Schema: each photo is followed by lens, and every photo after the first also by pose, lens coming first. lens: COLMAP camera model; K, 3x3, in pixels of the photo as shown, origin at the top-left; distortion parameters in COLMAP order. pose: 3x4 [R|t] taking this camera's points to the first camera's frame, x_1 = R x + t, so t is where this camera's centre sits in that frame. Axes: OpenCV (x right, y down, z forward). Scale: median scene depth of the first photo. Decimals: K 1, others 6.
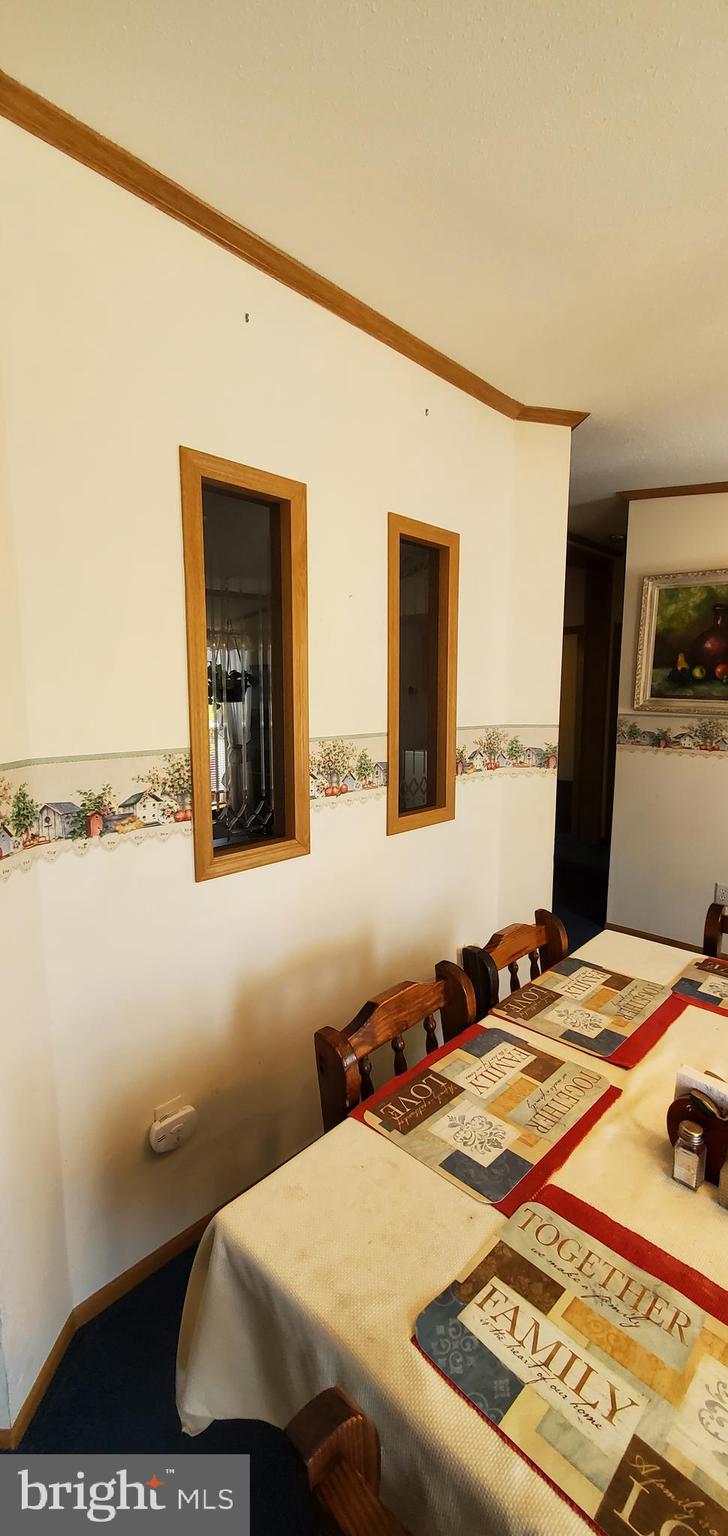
lens RADIAL K [[610.3, 0, 364.0], [0, 610.3, 768.0], [0, 0, 1]] dist [0.007852, -0.004979]
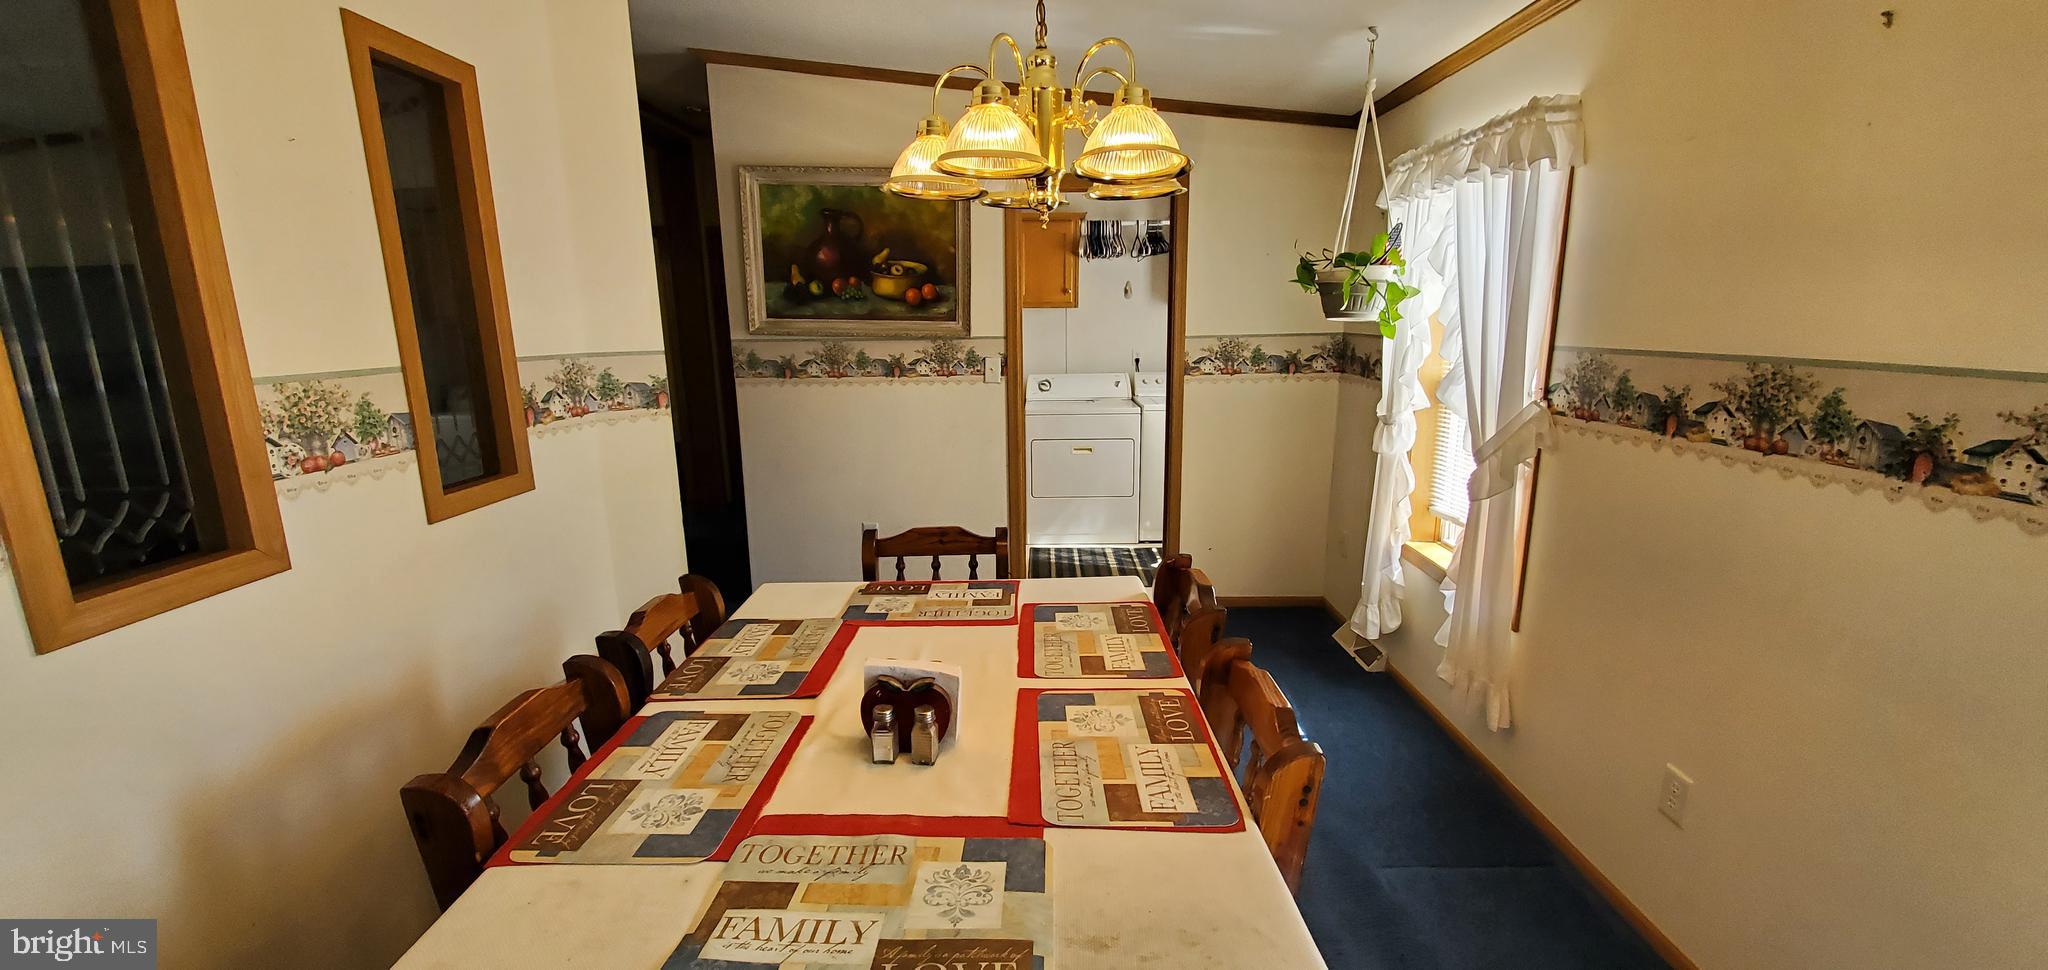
lens RADIAL K [[813.8, 0, 1020.6], [0, 813.8, 489.6], [0, 0, 1]] dist [0.007852, -0.004979]
pose [[0.734379, -0.150279, 0.661895, -0.074619], [0.099207, 0.988474, 0.114355, 0.038006], [-0.671451, -0.018315, 0.740823, -0.086722]]
